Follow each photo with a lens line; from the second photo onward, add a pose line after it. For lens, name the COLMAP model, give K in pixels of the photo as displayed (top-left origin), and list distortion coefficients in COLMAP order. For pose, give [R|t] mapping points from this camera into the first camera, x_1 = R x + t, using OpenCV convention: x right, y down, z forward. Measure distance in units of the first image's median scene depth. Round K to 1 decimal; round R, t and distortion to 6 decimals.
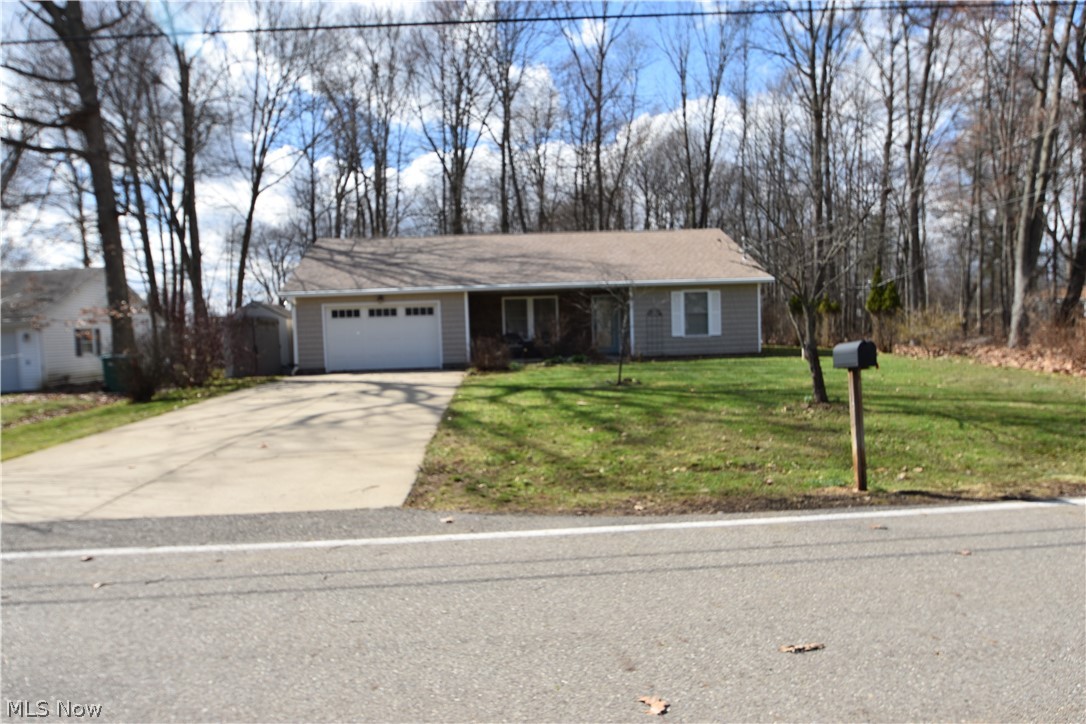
lens RADIAL K [[802.1, 0, 543.0], [0, 802.1, 362.0], [0, 0, 1]] dist [-0.010265, -0.002862]
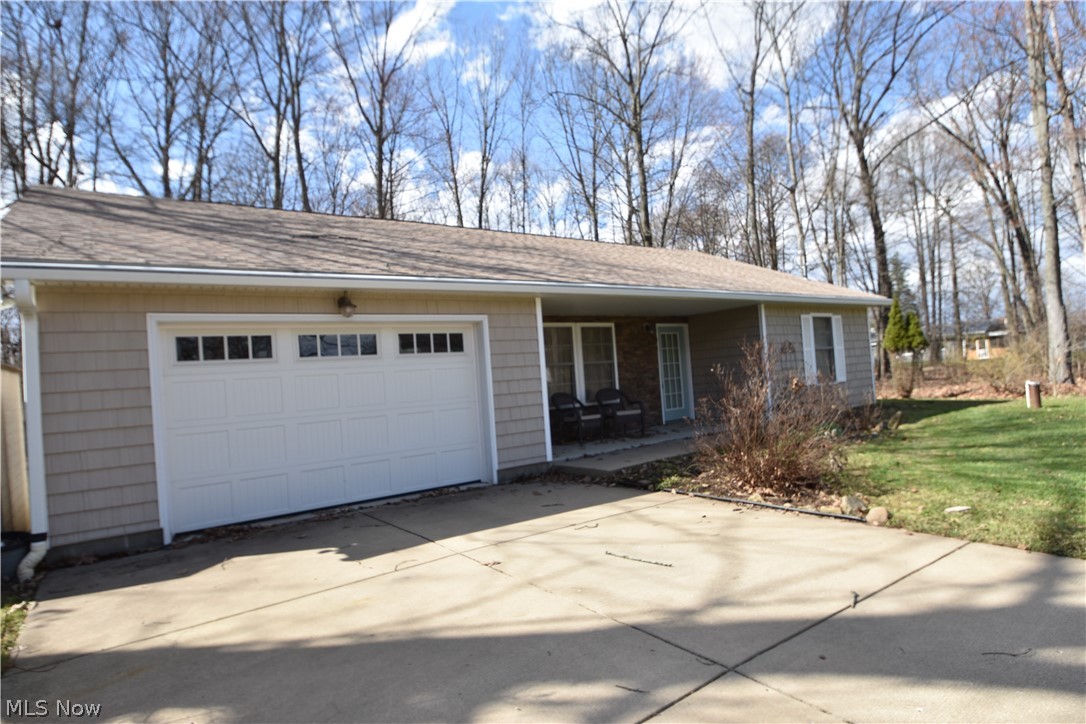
lens RADIAL K [[607.4, 0, 543.0], [0, 607.4, 362.0], [0, 0, 1]] dist [-0.022228, 0.000230]
pose [[0.841378, -0.013353, 0.540282, -0.265622], [0.068276, 0.994311, -0.081752, -0.025805], [-0.536117, 0.105673, 0.837503, 0.717107]]
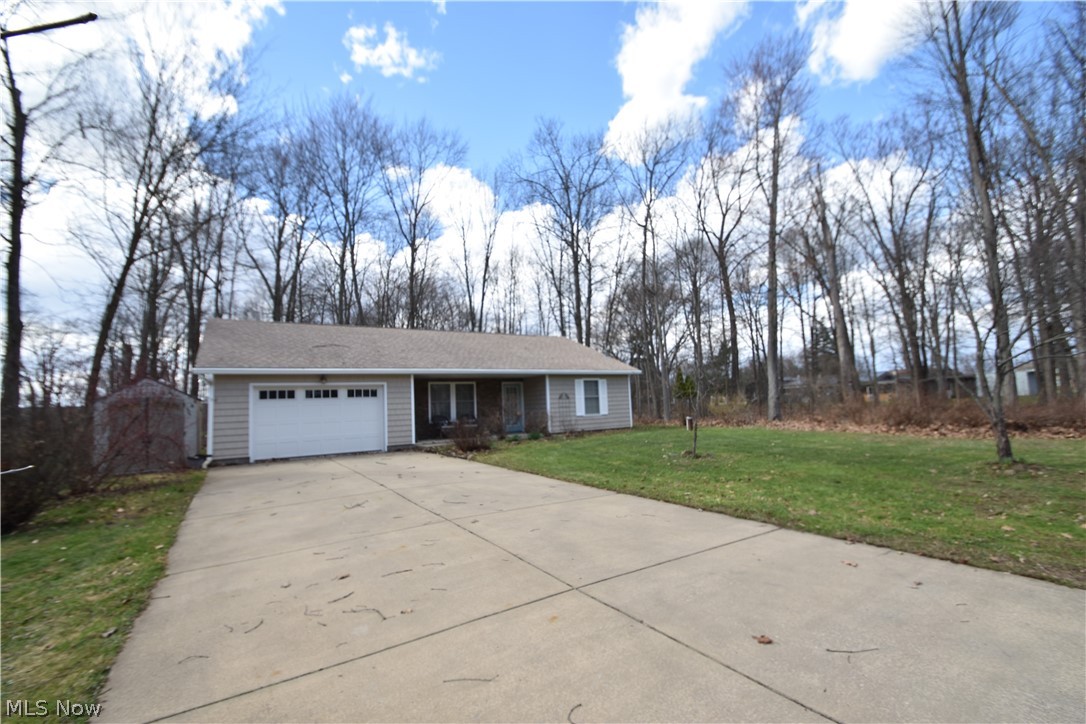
lens RADIAL K [[487.3, 0, 543.0], [0, 487.3, 362.0], [0, 0, 1]] dist [0.002601, 0.000649]
pose [[0.872361, 0.041124, 0.487129, -0.249926], [0.034859, 0.988686, -0.145891, -0.006405], [-0.487618, 0.144251, 0.861058, 0.375311]]
